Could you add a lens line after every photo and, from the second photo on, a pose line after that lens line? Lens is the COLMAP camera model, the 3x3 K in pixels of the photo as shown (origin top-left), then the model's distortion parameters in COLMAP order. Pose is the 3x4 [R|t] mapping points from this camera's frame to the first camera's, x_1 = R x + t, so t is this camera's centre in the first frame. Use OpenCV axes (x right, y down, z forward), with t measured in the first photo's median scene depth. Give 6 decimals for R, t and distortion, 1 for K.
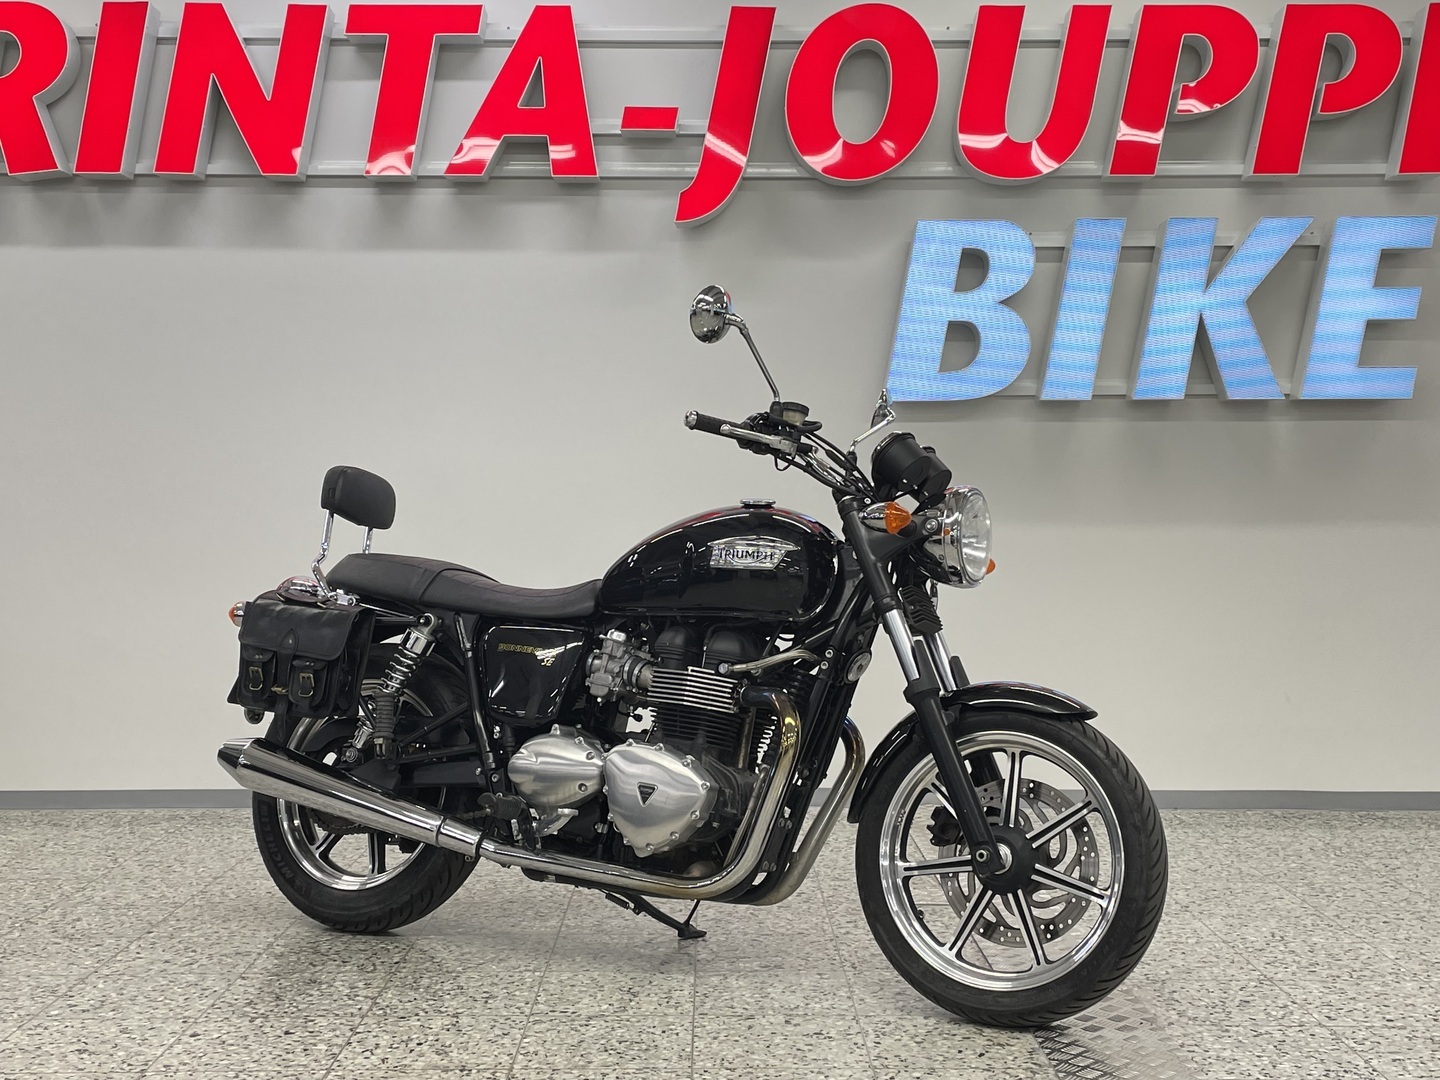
lens RADIAL K [[1702.5, 0, 720.0], [0, 1702.5, 540.0], [0, 0, 1]] dist [0.079150, -0.081590]
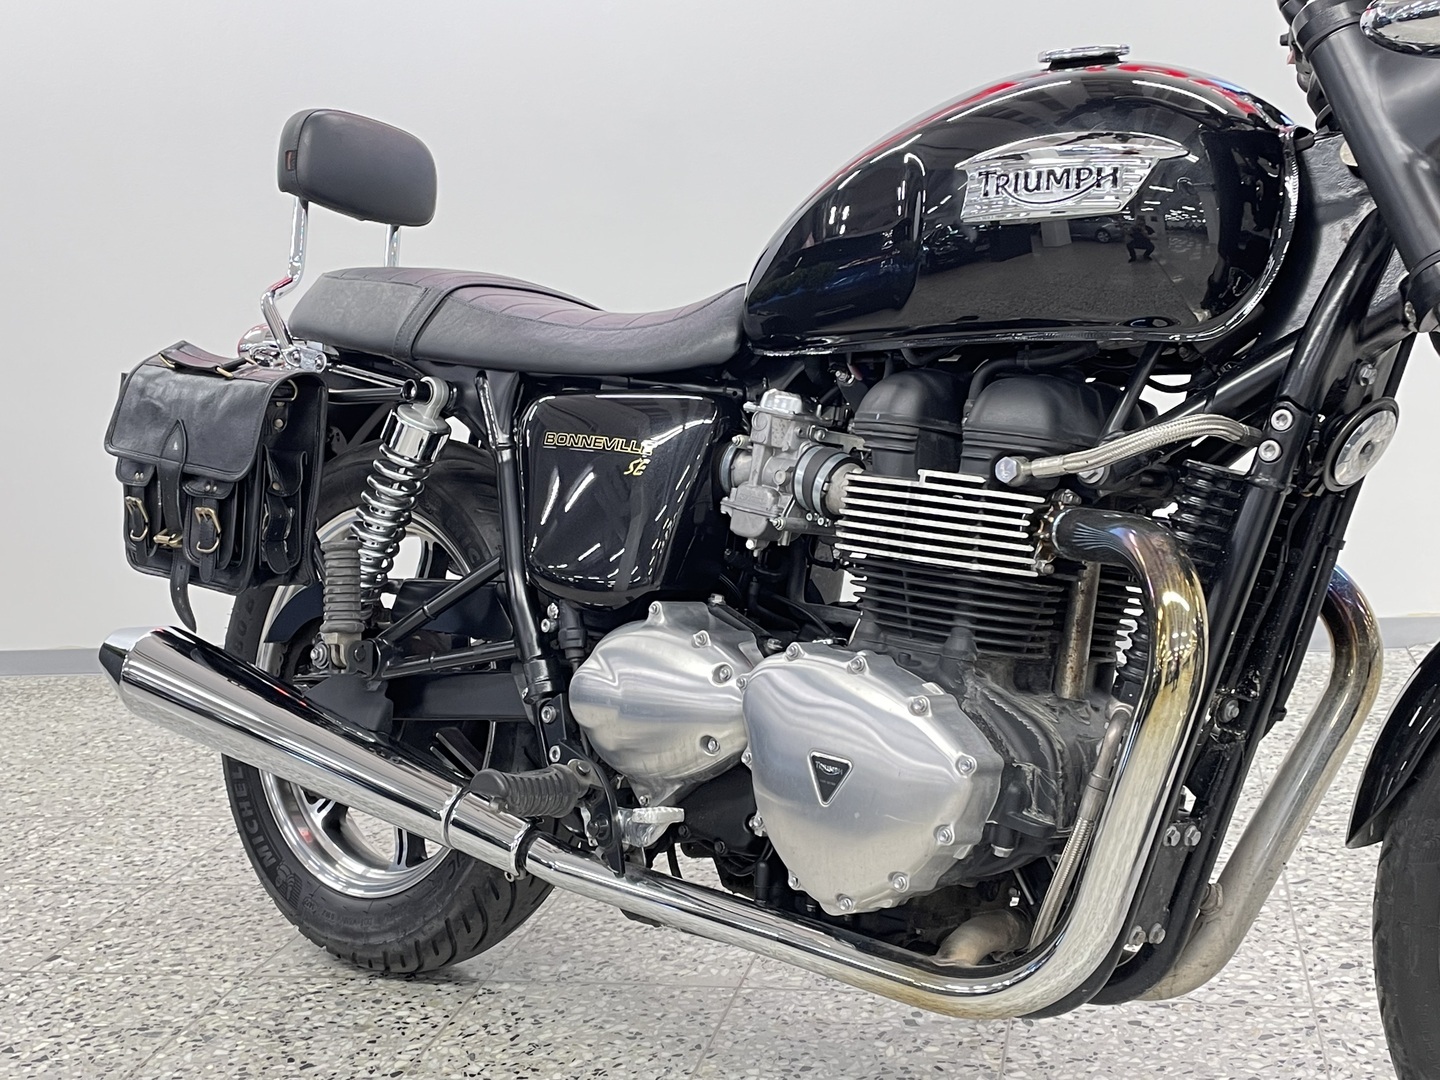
lens RADIAL K [[1795.3, 0, 668.2], [0, 1795.3, 518.0], [0, 0, 1]] dist [0.083685, -0.082359]
pose [[0.964055, -0.040701, -0.262567, 0.034948], [0.074269, 0.990087, 0.119217, 0.027922], [0.255112, -0.134432, 0.957521, 0.537784]]
